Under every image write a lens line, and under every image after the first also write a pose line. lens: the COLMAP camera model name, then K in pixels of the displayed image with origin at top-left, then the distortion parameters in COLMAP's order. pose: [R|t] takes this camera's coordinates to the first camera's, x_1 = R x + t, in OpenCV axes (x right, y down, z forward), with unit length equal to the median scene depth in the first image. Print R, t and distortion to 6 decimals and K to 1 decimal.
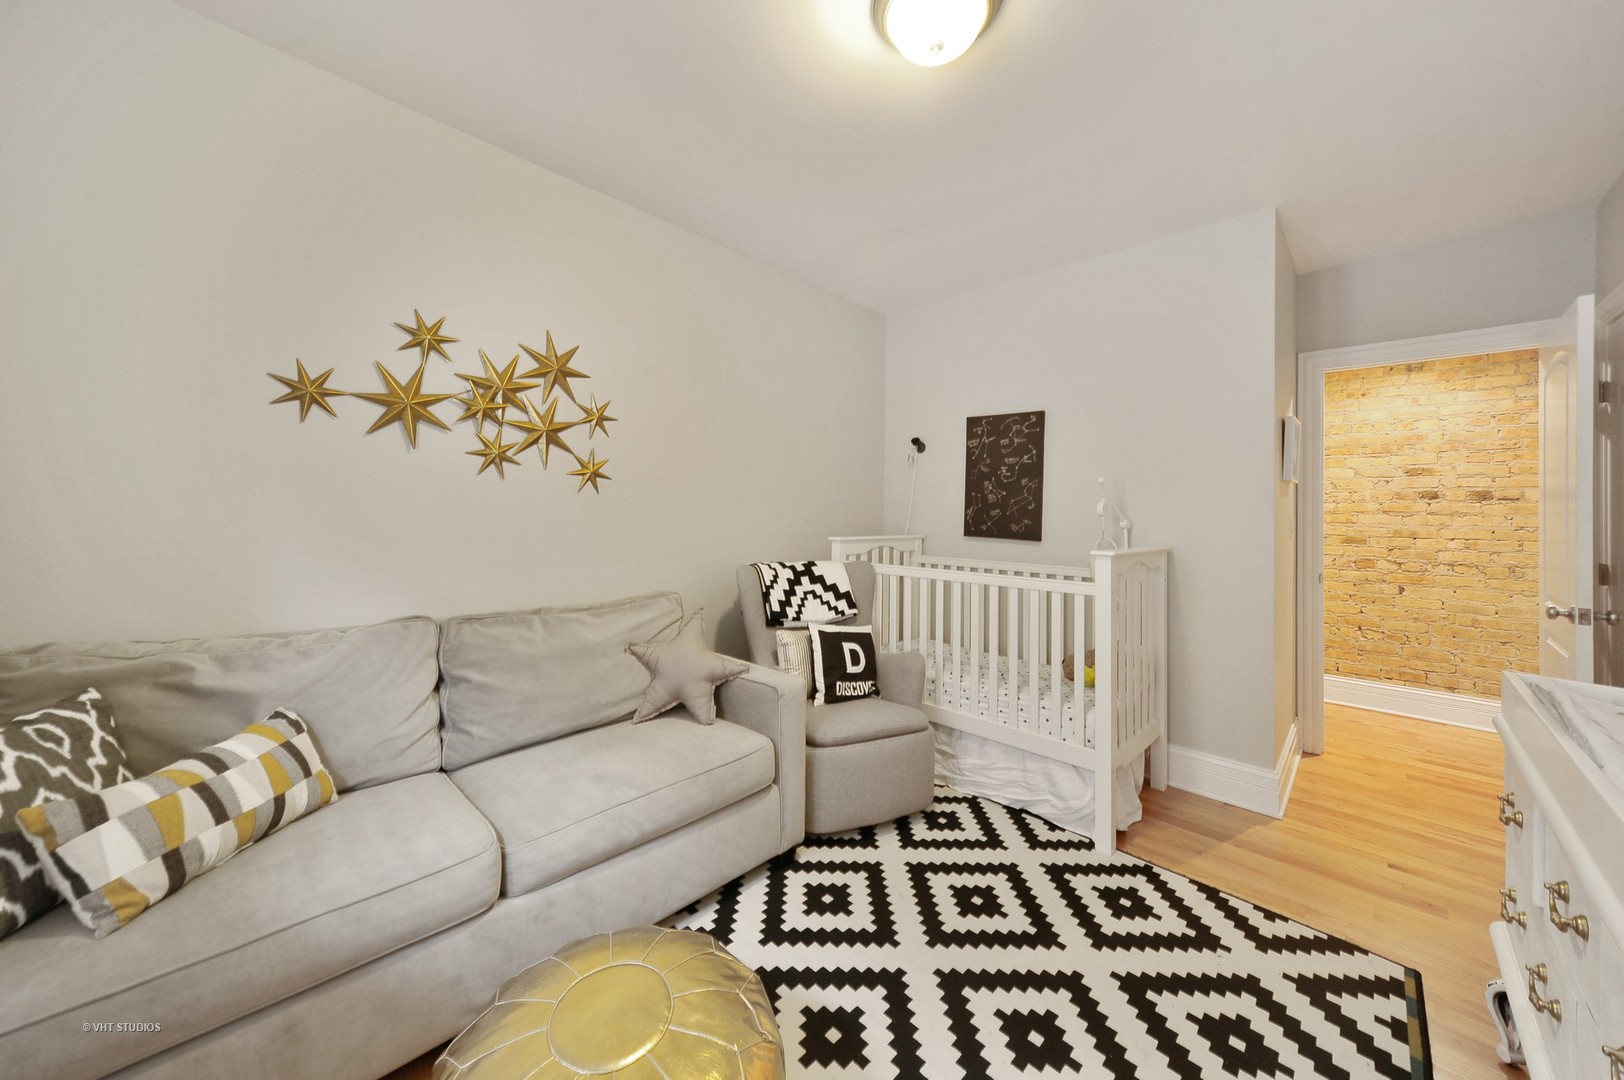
lens RADIAL K [[580.5, 0, 843.2], [0, 580.5, 491.2], [0, 0, 1]] dist [-0.000385, -0.000048]
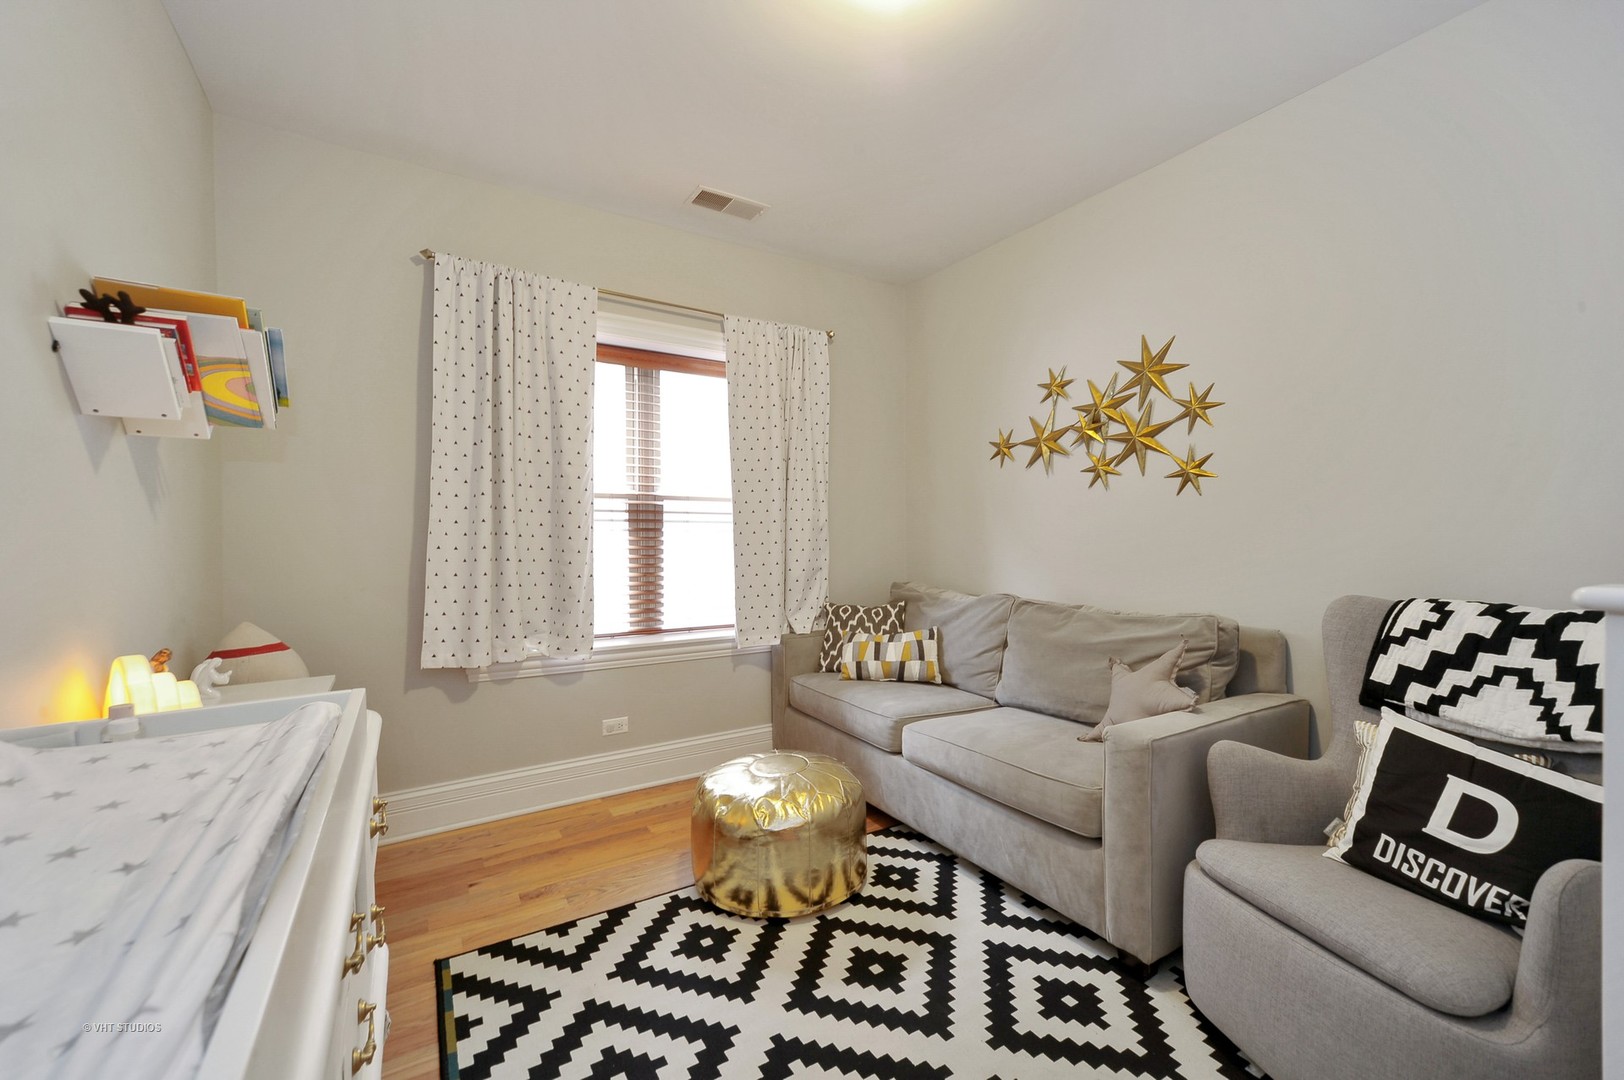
lens RADIAL K [[660.4, 0, 811.8], [0, 660.4, 543.9], [0, 0, 1]] dist [0.008643, 0.000093]
pose [[-0.276611, 0.000555, -0.960982, 0.837352], [0.041212, 0.999087, -0.011285, 0.078805], [0.960098, -0.042725, -0.276382, 0.853934]]
